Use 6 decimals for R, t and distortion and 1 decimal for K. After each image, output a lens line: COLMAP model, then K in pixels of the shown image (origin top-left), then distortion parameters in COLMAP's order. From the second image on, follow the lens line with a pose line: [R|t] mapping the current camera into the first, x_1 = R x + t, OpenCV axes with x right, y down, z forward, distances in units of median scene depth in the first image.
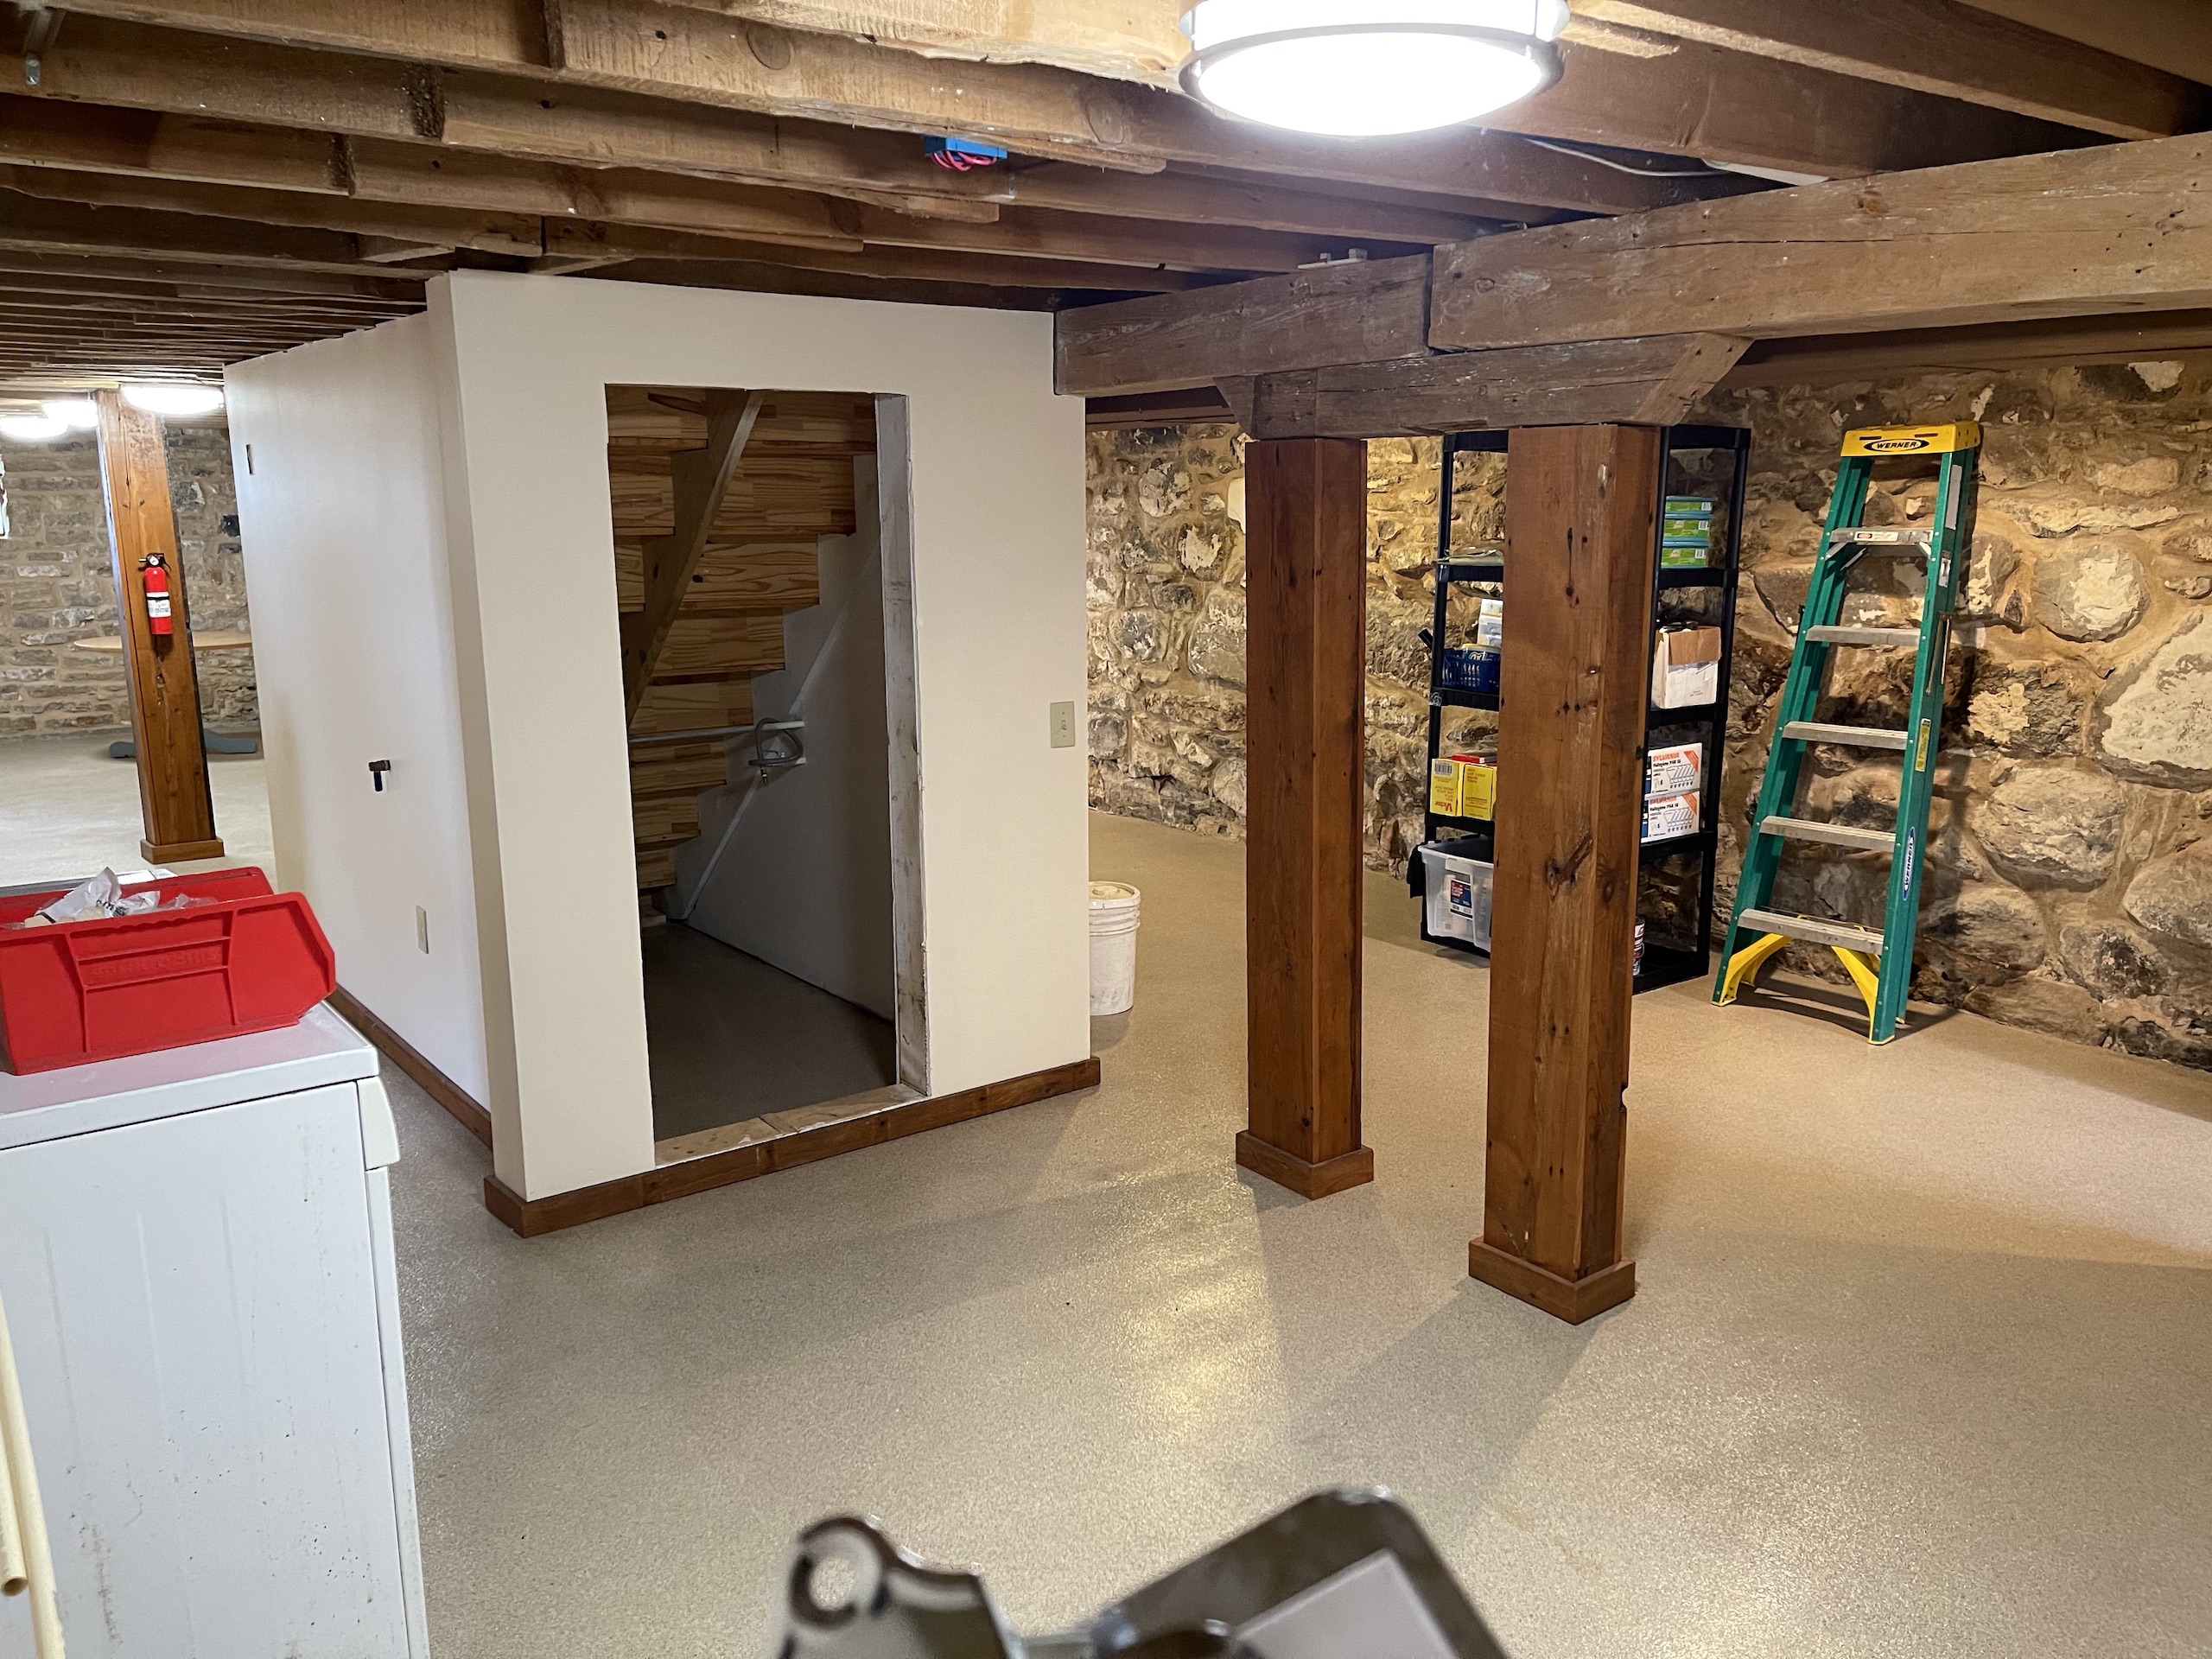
lens RADIAL K [[1668.2, 0, 1094.0], [0, 1668.2, 832.2], [0, 0, 1]] dist [0.075089, -0.093323]
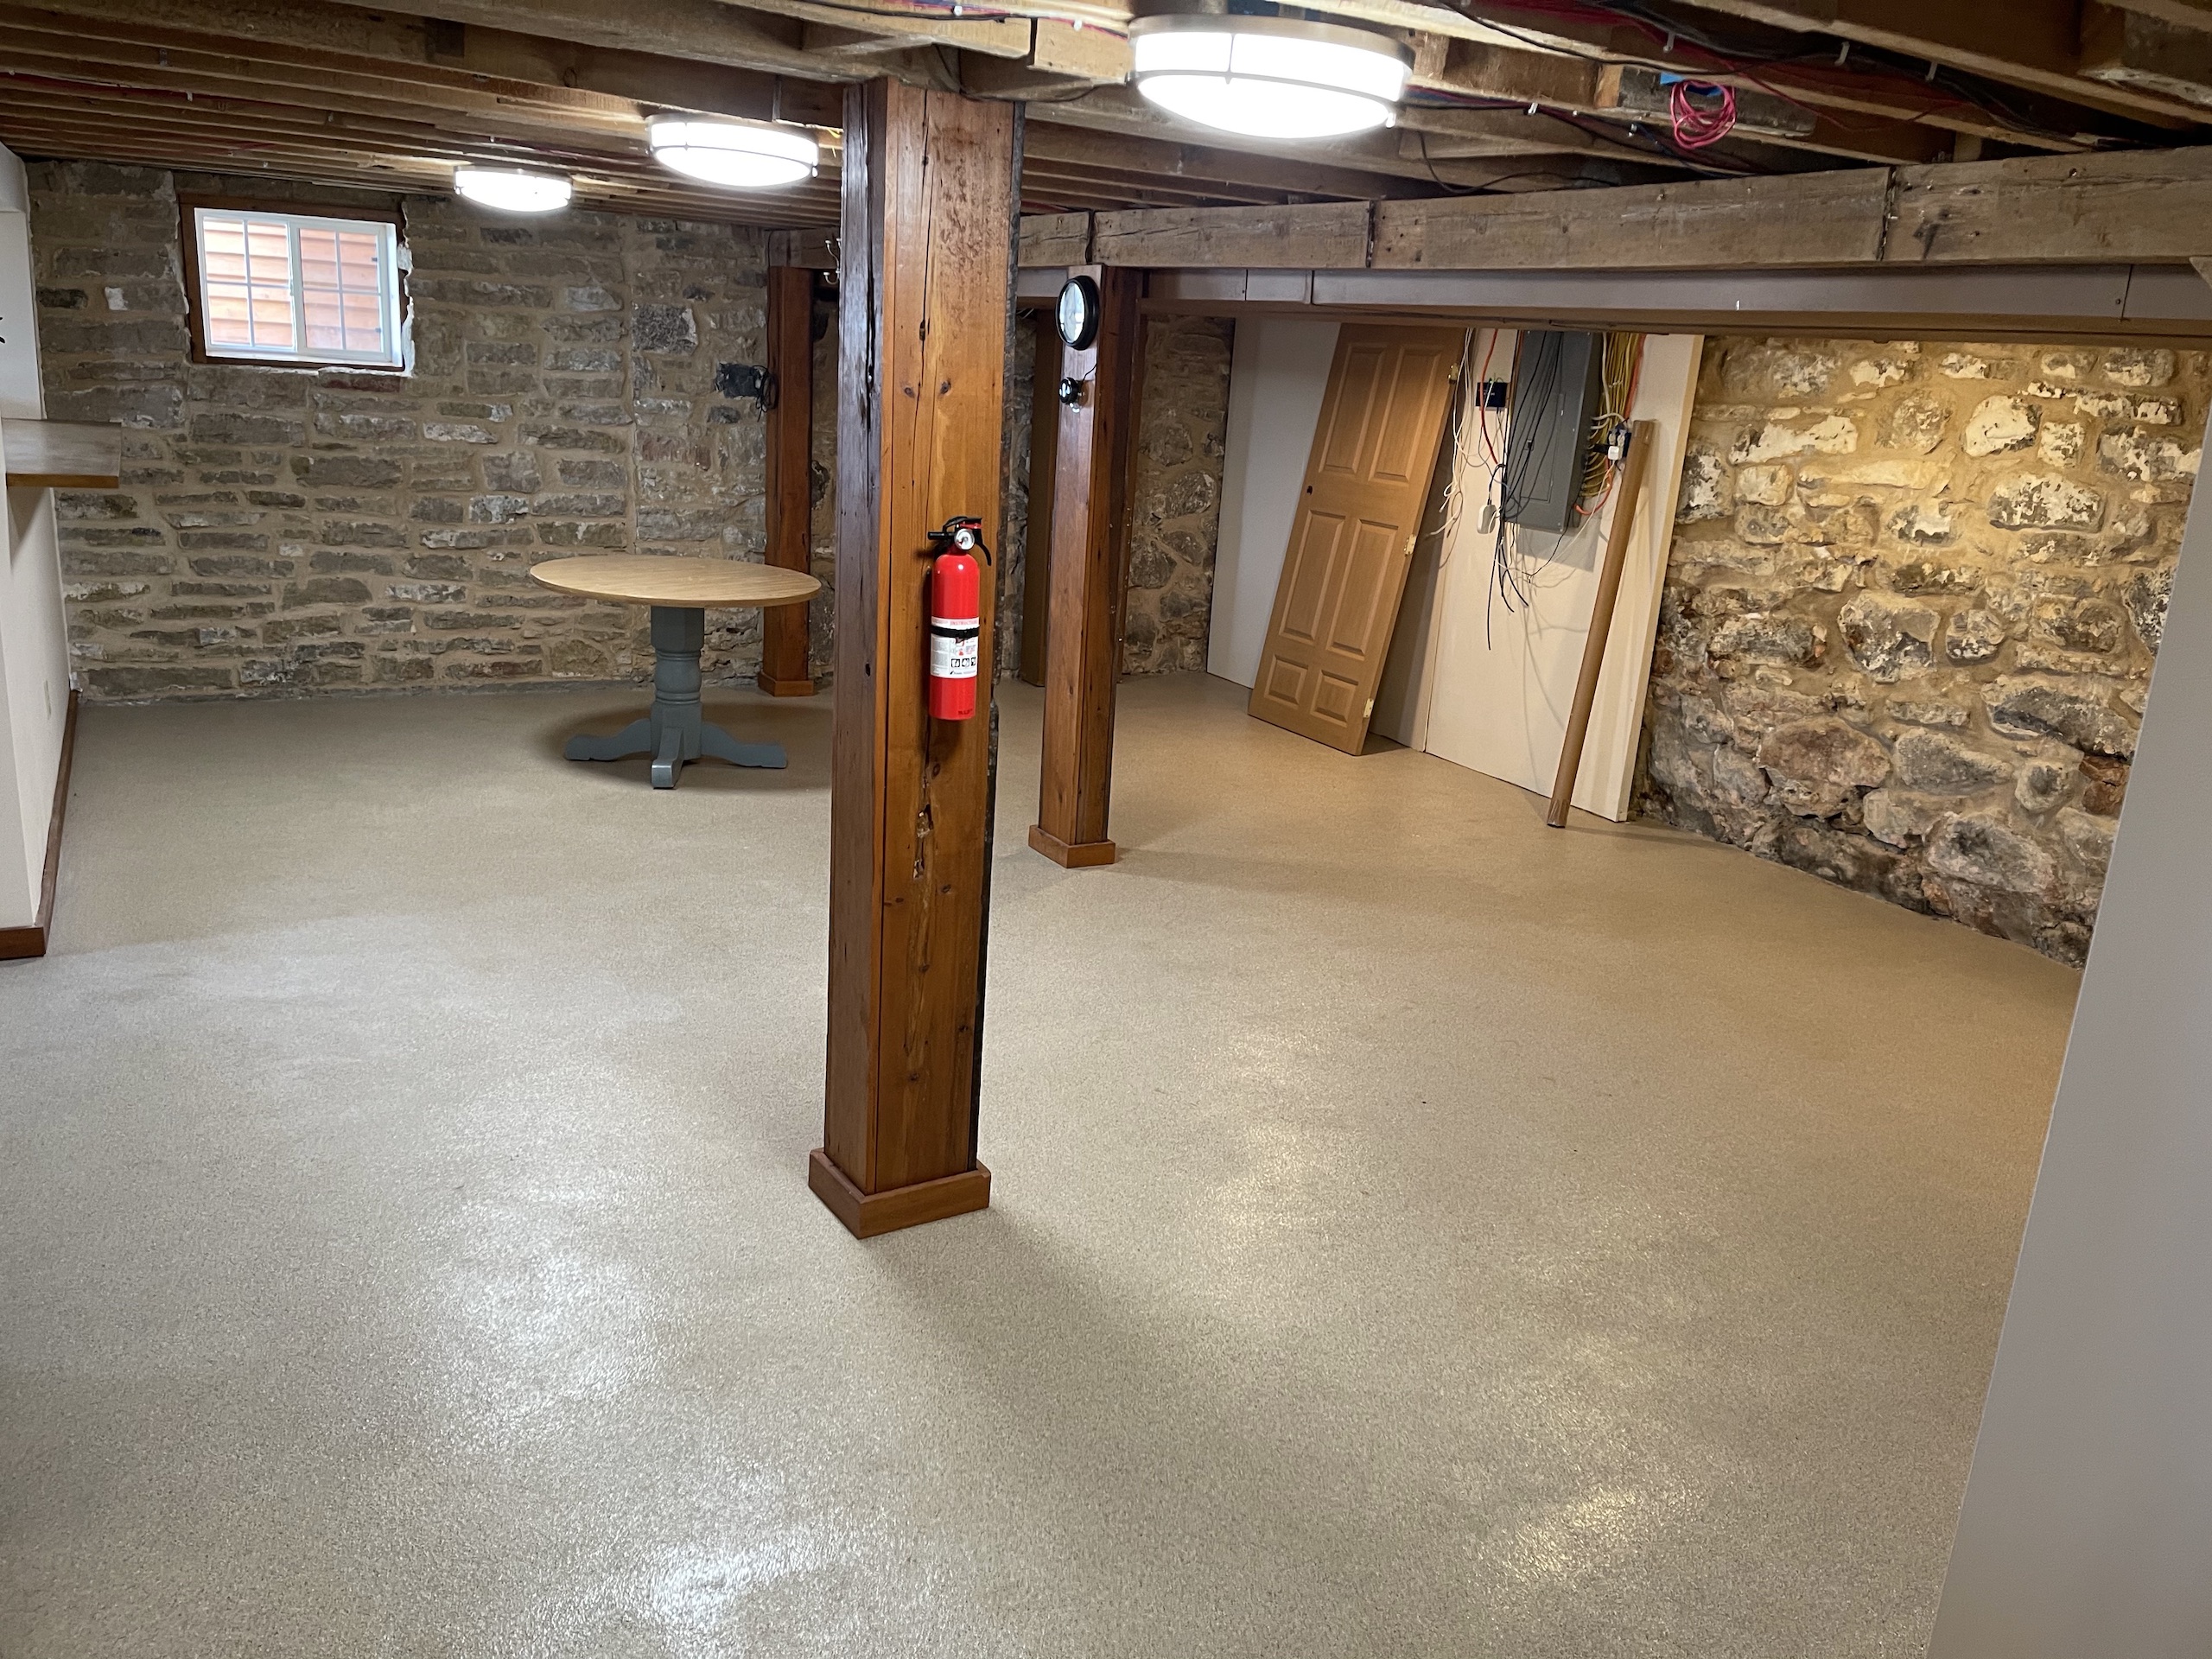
lens RADIAL K [[1668.2, 0, 1114.6], [0, 1668.2, 819.4], [0, 0, 1]] dist [0.075089, -0.093323]
pose [[0.990051, 0.102626, -0.096266, -0.298920], [-0.095649, 0.992624, 0.074497, -0.080167], [0.103201, -0.064548, 0.992564, 0.383593]]
